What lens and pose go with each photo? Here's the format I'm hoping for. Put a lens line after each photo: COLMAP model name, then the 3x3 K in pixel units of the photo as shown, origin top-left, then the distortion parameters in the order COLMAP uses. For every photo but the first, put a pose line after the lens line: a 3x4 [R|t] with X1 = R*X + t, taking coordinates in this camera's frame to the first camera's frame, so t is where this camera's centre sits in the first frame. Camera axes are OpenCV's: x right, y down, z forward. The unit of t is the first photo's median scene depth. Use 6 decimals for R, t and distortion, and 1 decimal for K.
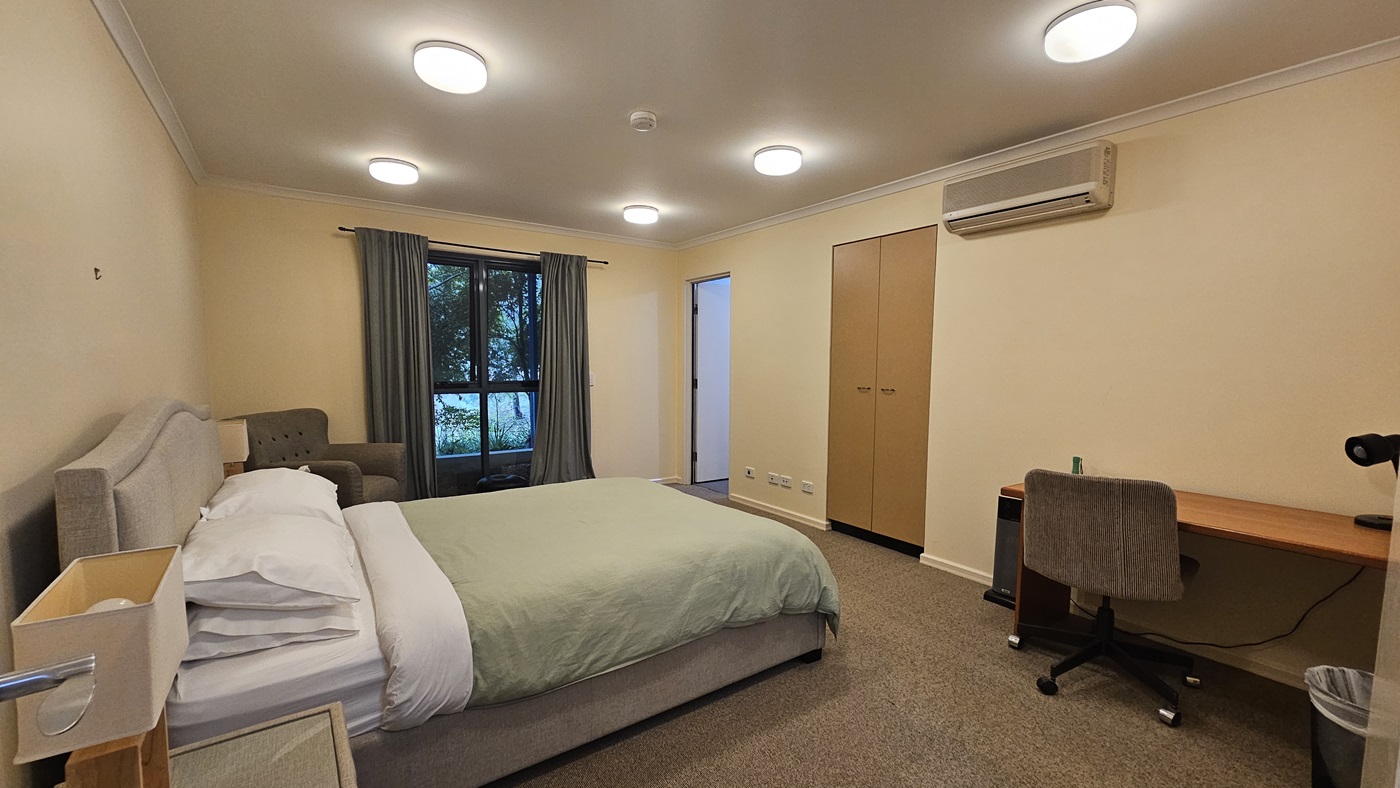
lens RADIAL K [[571.2, 0, 699.9], [0, 571.2, 410.7], [0, 0, 1]] dist [0.000109, 0.000066]
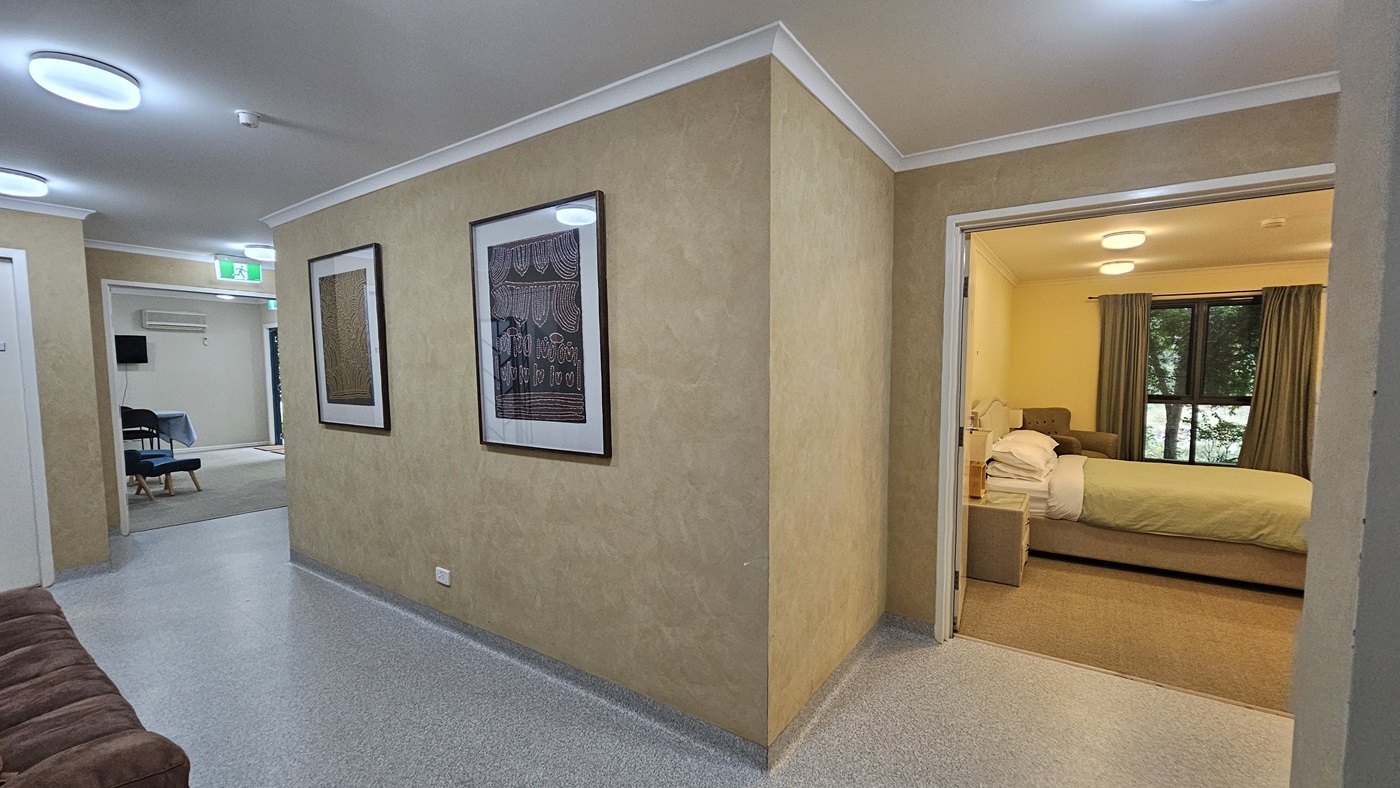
lens RADIAL K [[571.2, 0, 699.9], [0, 571.2, 410.7], [0, 0, 1]] dist [0.000109, 0.000066]
pose [[0.343509, 0.060402, -0.937205, 1.028591], [-0.078516, 0.996283, 0.035432, 0.057160], [0.935861, 0.061414, 0.346975, -1.120193]]
